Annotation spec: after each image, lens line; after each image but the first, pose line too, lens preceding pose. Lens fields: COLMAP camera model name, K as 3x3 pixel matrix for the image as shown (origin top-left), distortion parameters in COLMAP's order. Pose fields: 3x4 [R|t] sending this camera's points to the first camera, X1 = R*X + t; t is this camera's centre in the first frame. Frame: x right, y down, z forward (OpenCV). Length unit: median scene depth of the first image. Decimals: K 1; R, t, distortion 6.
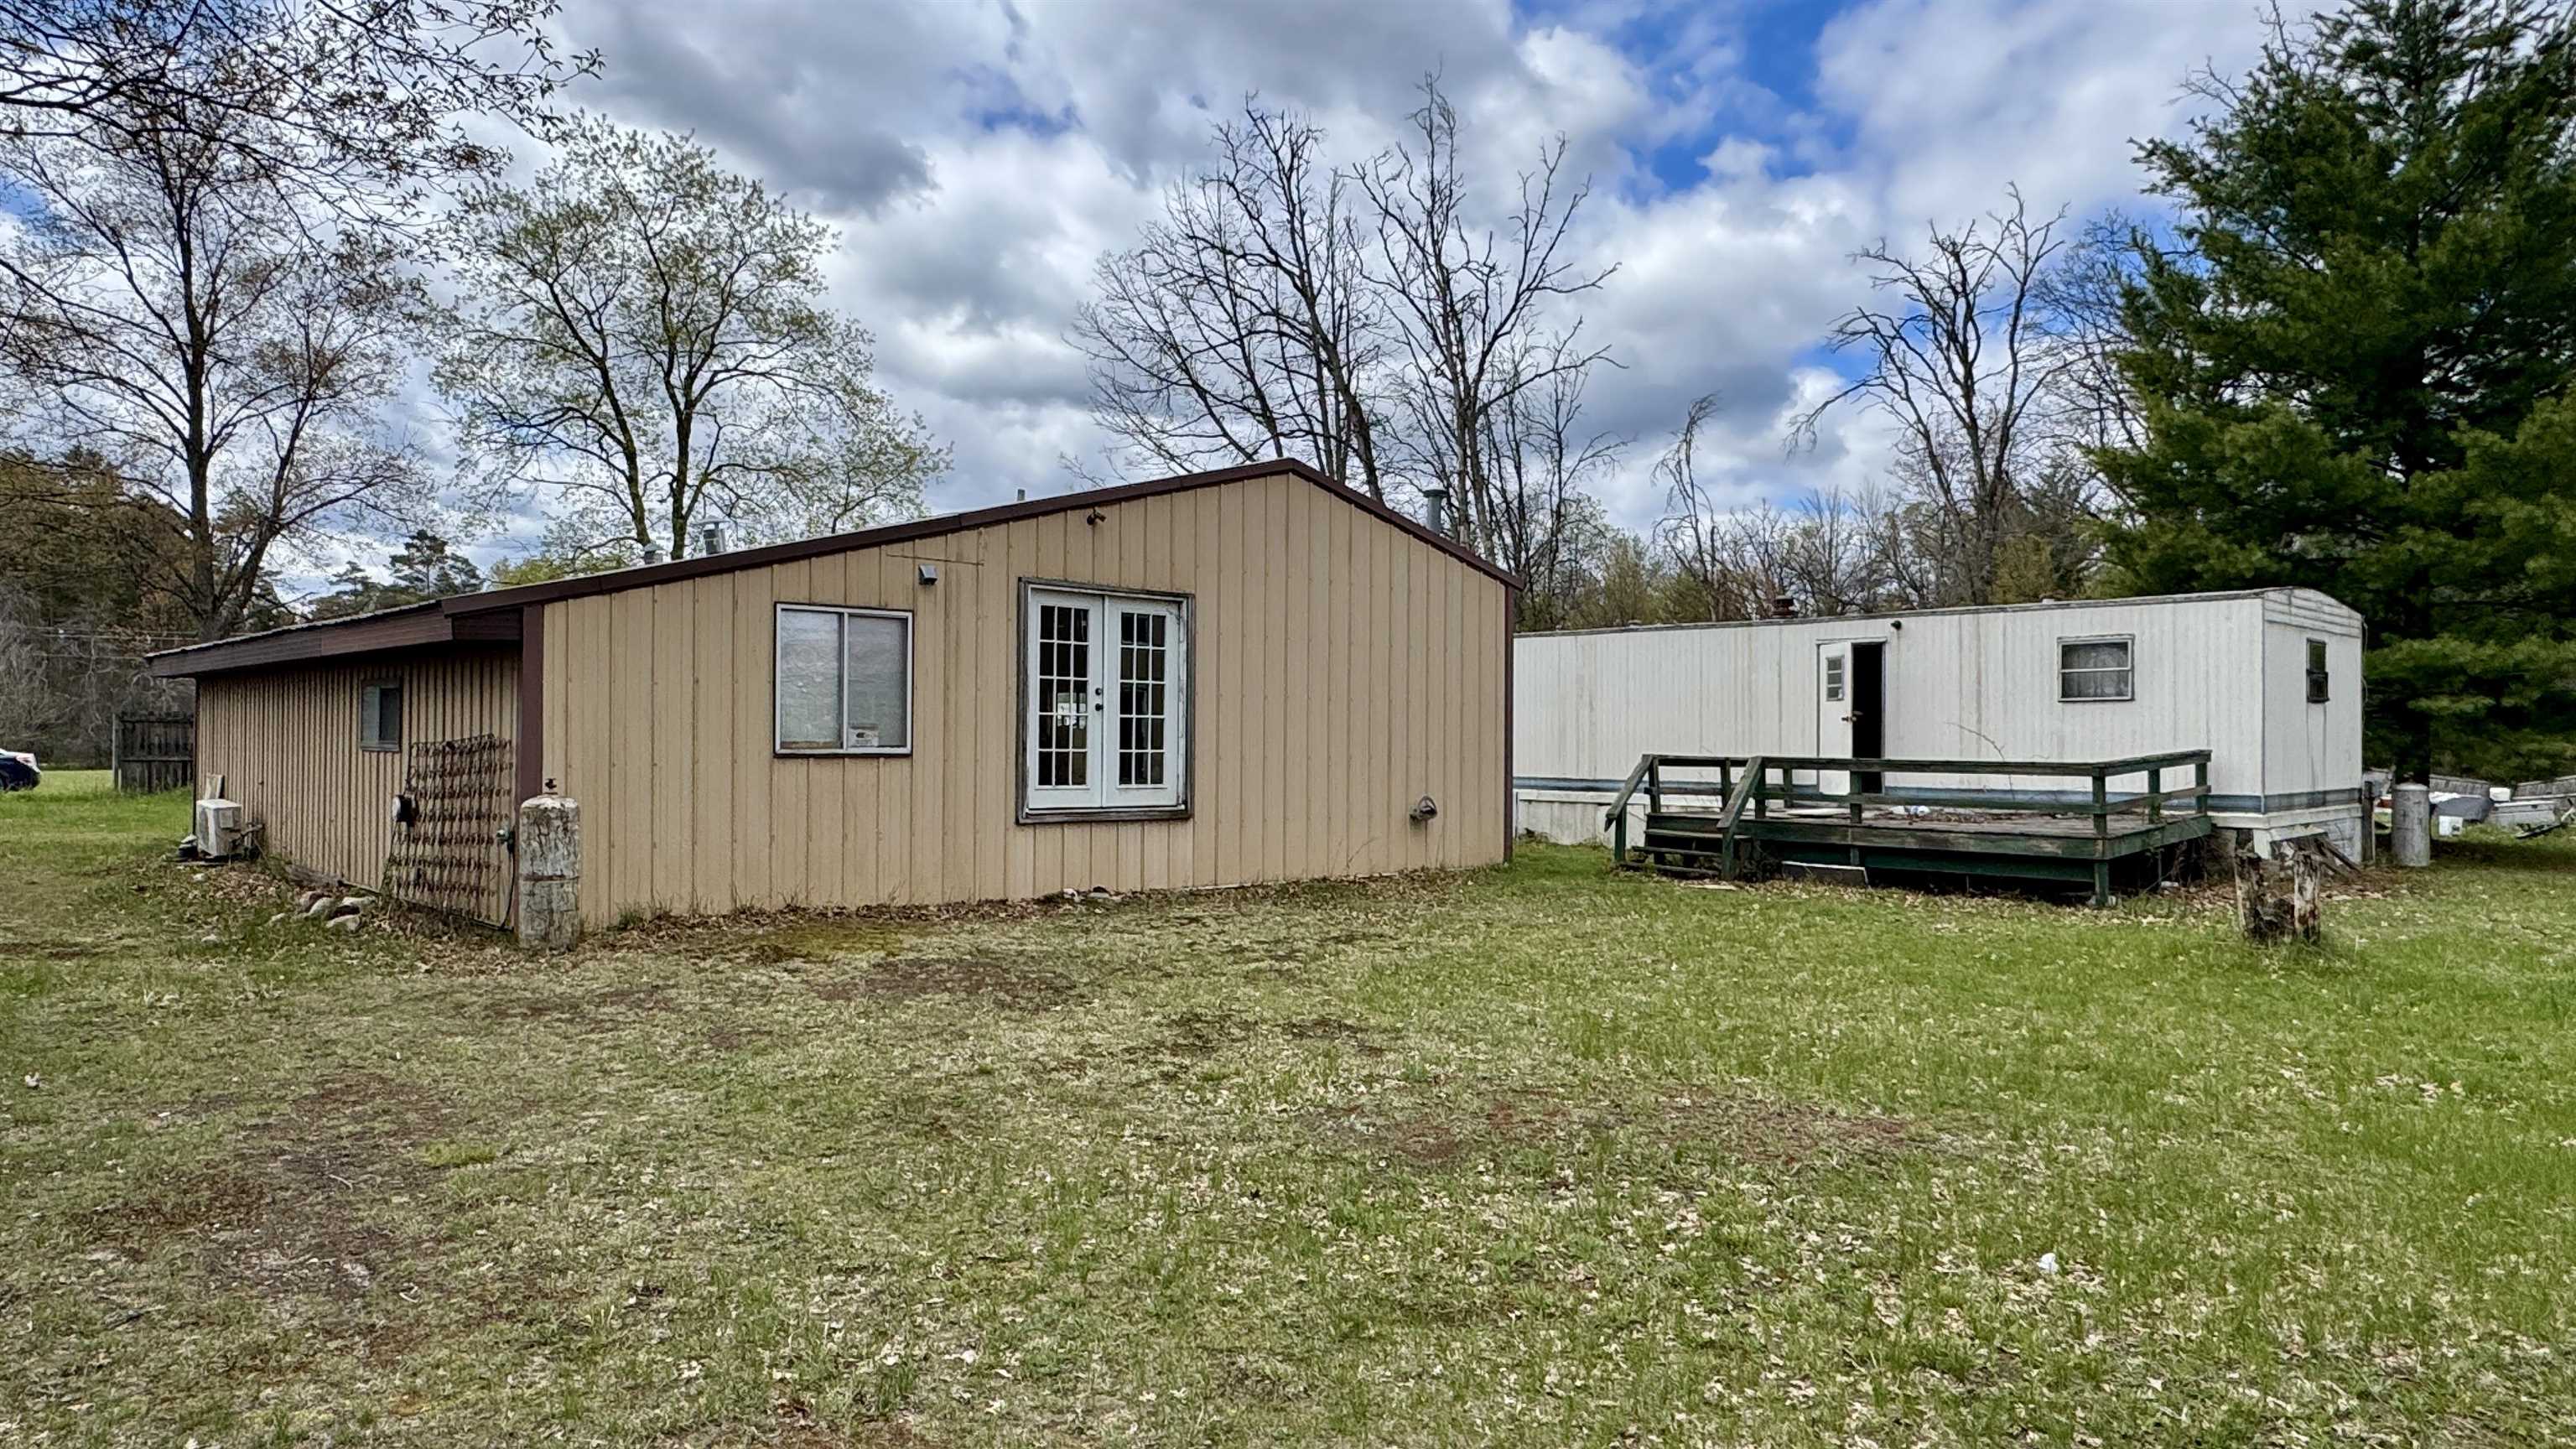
lens RADIAL K [[1582.1, 0, 1288.0], [0, 1582.1, 724.5], [0, 0, 1]] dist [-0.001232, 0.000615]
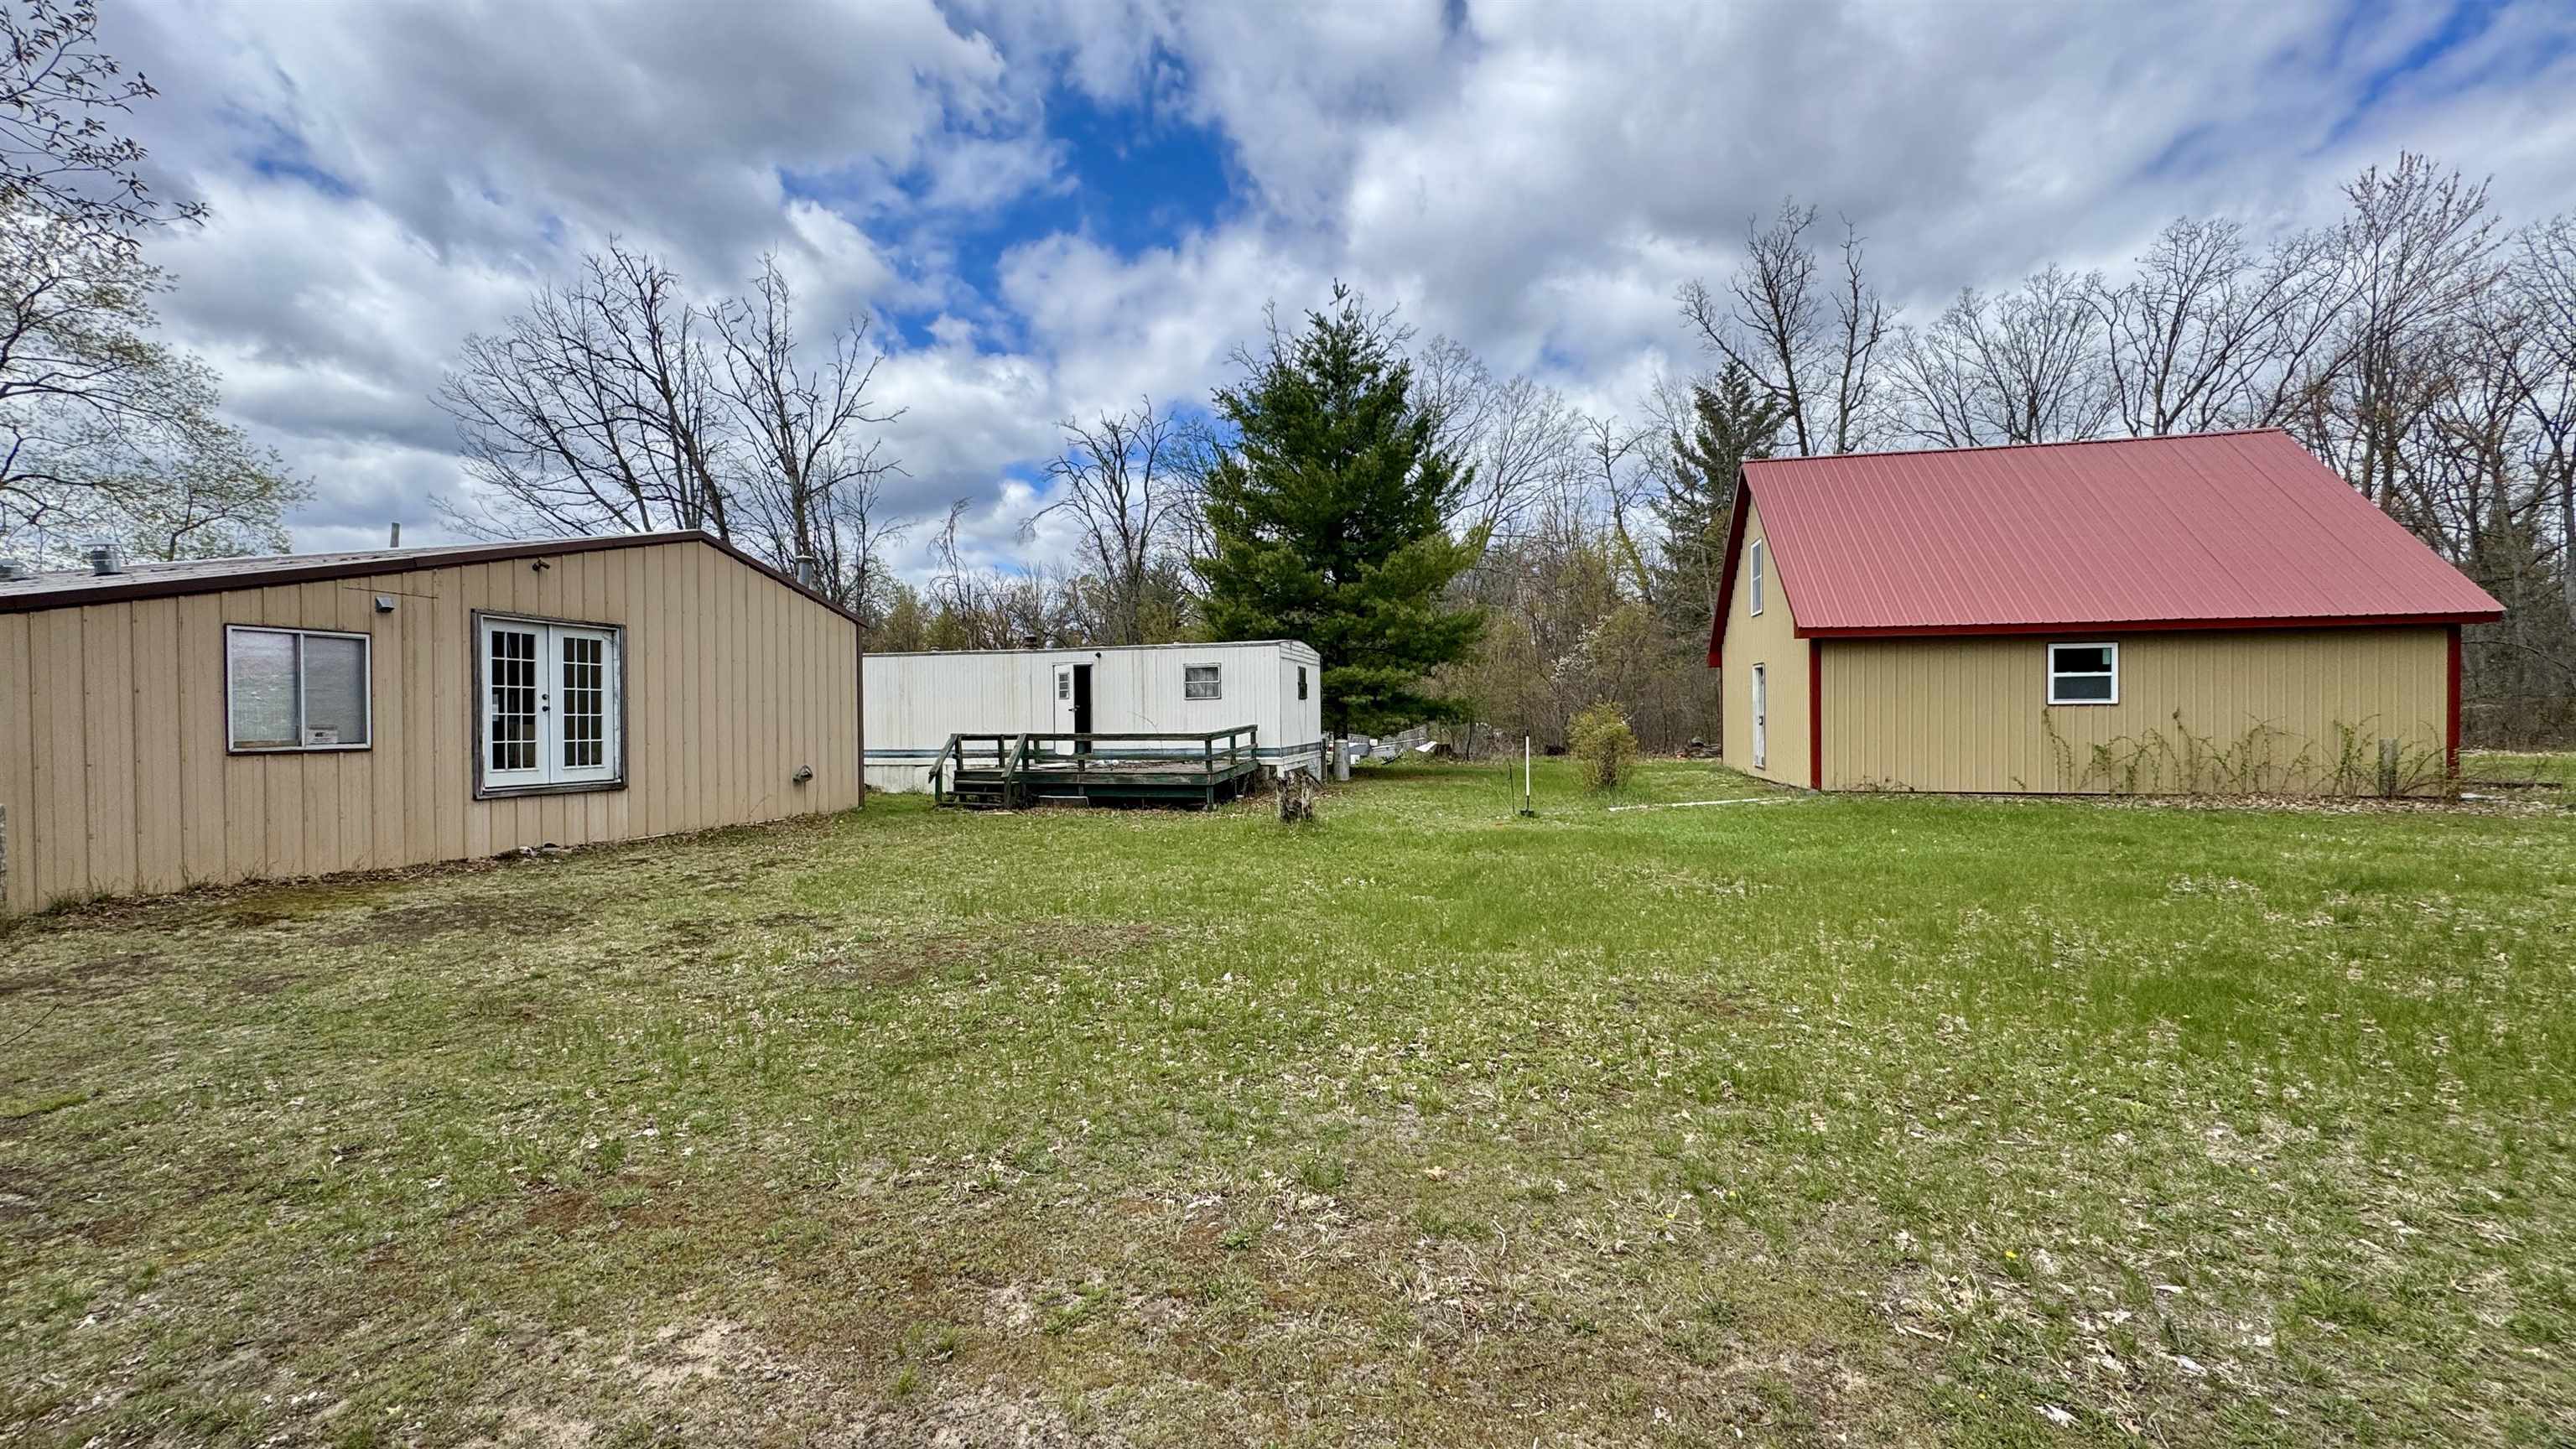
lens RADIAL K [[1061.0, 0, 1288.0], [0, 1061.0, 724.5], [0, 0, 1]] dist [-0.000287, 0.000151]
pose [[0.834692, -0.019087, 0.550386, -0.082512], [0.009616, 0.999752, 0.020087, -0.008765], [-0.550633, -0.011474, 0.834669, -0.080984]]
